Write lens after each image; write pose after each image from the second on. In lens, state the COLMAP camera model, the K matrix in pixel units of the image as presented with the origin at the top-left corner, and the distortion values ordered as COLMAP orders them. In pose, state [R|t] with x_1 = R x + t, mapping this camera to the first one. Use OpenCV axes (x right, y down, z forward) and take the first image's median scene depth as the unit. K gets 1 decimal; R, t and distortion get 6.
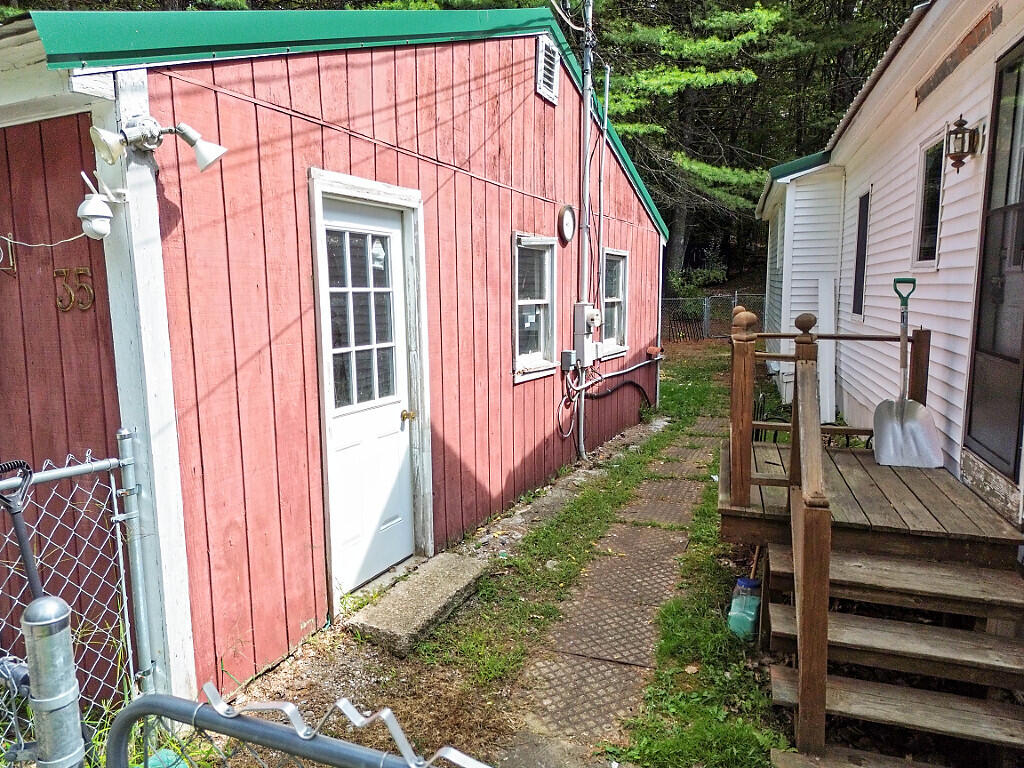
lens RADIAL K [[724.2, 0, 512.0], [0, 724.2, 384.0], [0, 0, 1]] dist [0.005696, 0.003266]
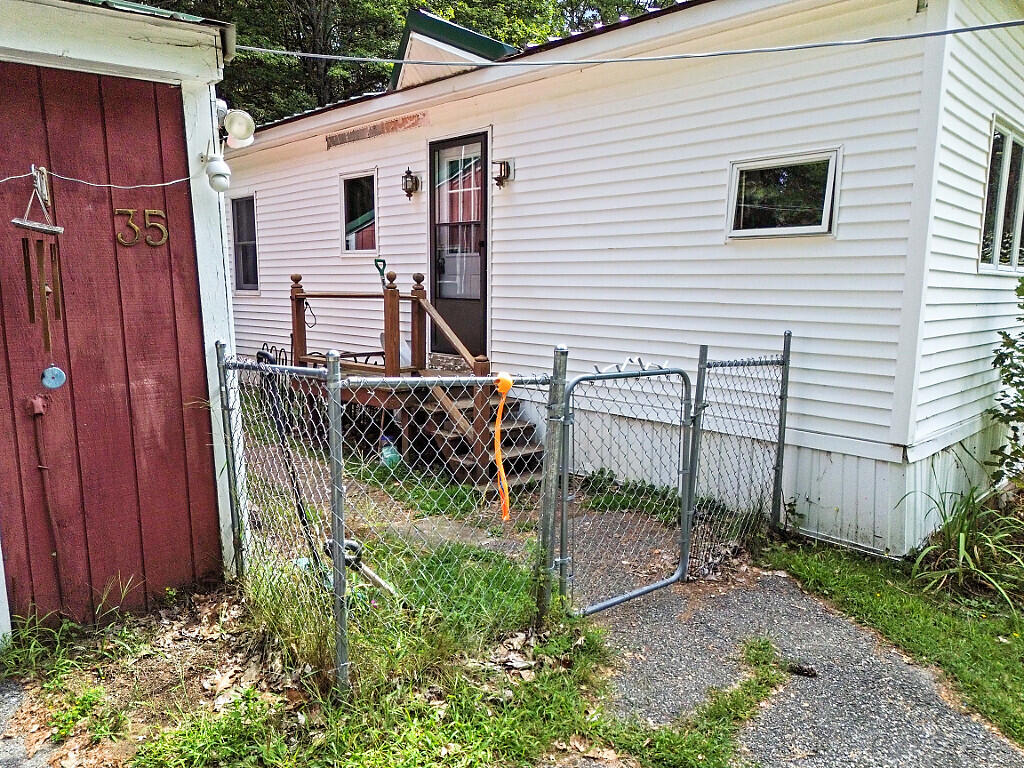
lens RADIAL K [[724.2, 0, 512.0], [0, 724.2, 384.0], [0, 0, 1]] dist [0.005696, 0.003266]
pose [[0.474538, -0.105851, 0.873847, -1.307333], [0.101964, 0.992671, 0.064873, 0.099474], [-0.874309, 0.058316, 0.481853, -0.065810]]
